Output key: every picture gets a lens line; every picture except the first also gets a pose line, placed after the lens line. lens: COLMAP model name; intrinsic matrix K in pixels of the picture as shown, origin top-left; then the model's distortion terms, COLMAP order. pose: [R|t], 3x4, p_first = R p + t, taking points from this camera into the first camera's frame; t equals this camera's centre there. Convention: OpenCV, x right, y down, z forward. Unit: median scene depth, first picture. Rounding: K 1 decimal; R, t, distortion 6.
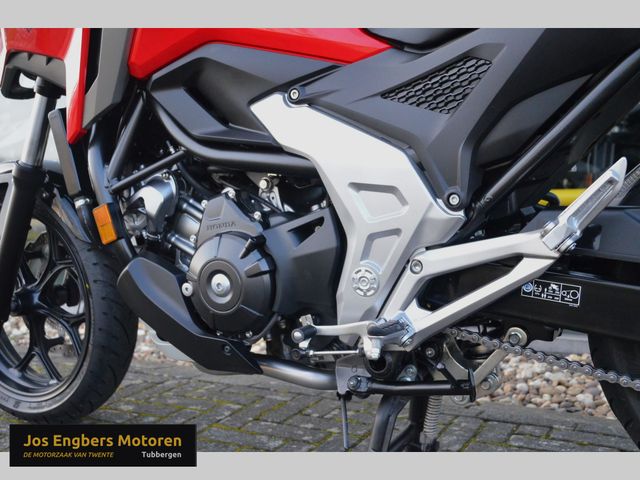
lens RADIAL K [[681.4, 0, 329.6], [0, 681.4, 242.1], [0, 0, 1]] dist [-0.011157, 0.009947]
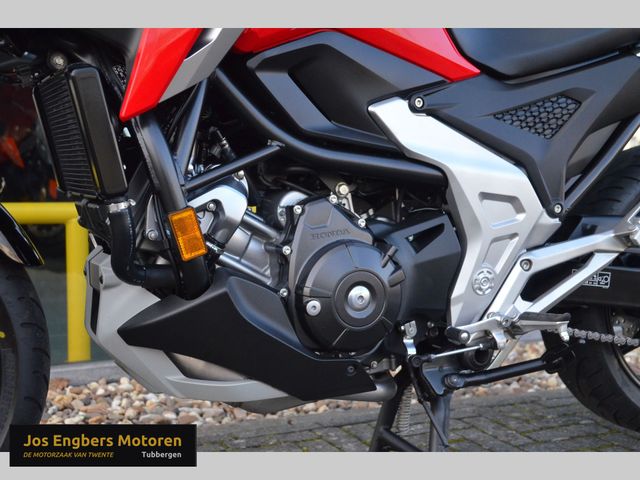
lens RADIAL K [[801.2, 0, 320.0], [0, 801.2, 240.0], [0, 0, 1]] dist [0.083894, 0.031615]
pose [[0.603227, -0.012105, 0.797477, -1.084946], [0.041552, 0.999004, -0.016267, 0.000578], [-0.796486, 0.042950, 0.603129, 0.399126]]
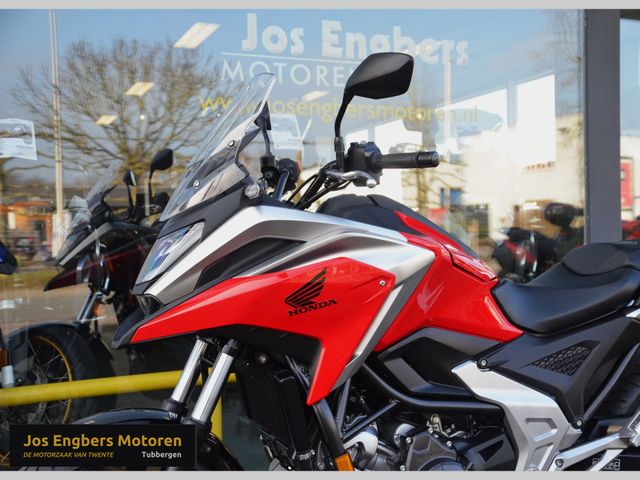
lens RADIAL K [[844.5, 0, 347.1], [0, 844.5, 239.5], [0, 0, 1]] dist [0.046409, 0.049947]
pose [[0.620048, 0.008996, 0.784512, -1.746366], [0.062784, 0.996159, -0.061044, -0.395059], [-0.782048, 0.087105, 0.617101, 0.025162]]
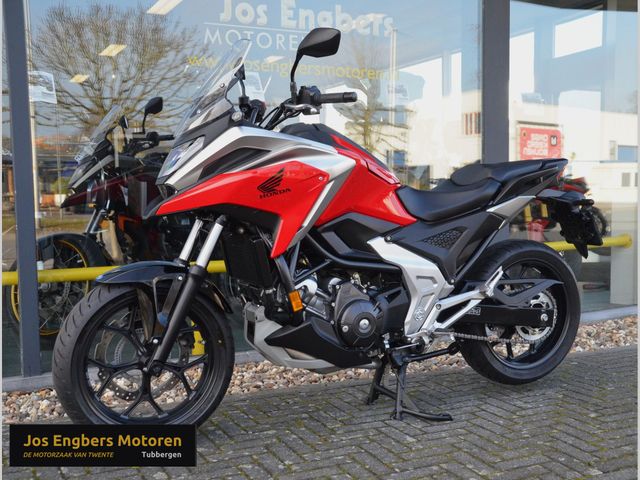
lens RADIAL K [[804.7, 0, 339.6], [0, 804.7, 240.9], [0, 0, 1]] dist [0.004063, 0.056571]
pose [[0.580577, -0.024512, 0.813837, -2.363548], [0.053802, 0.998517, -0.008307, -0.191726], [-0.812426, 0.048609, 0.581034, -0.457290]]
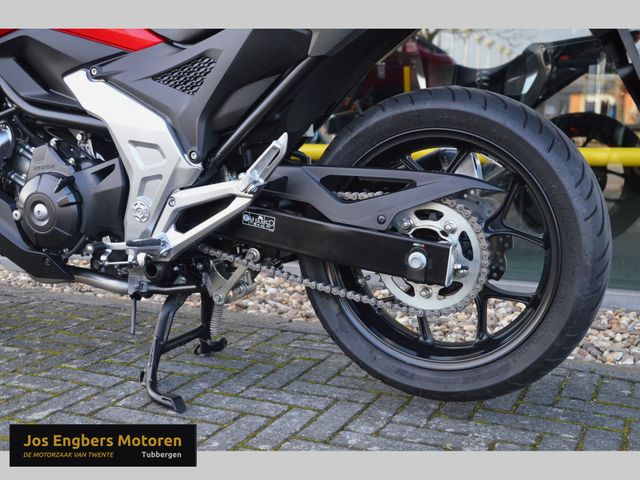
lens RADIAL K [[746.2, 0, 330.2], [0, 746.2, 236.1], [0, 0, 1]] dist [0.000744, 0.350552]
pose [[0.997536, 0.029020, 0.063874, 0.324680], [-0.032846, 0.997676, 0.059691, 0.003473], [-0.061994, -0.061642, 0.996171, -0.525045]]
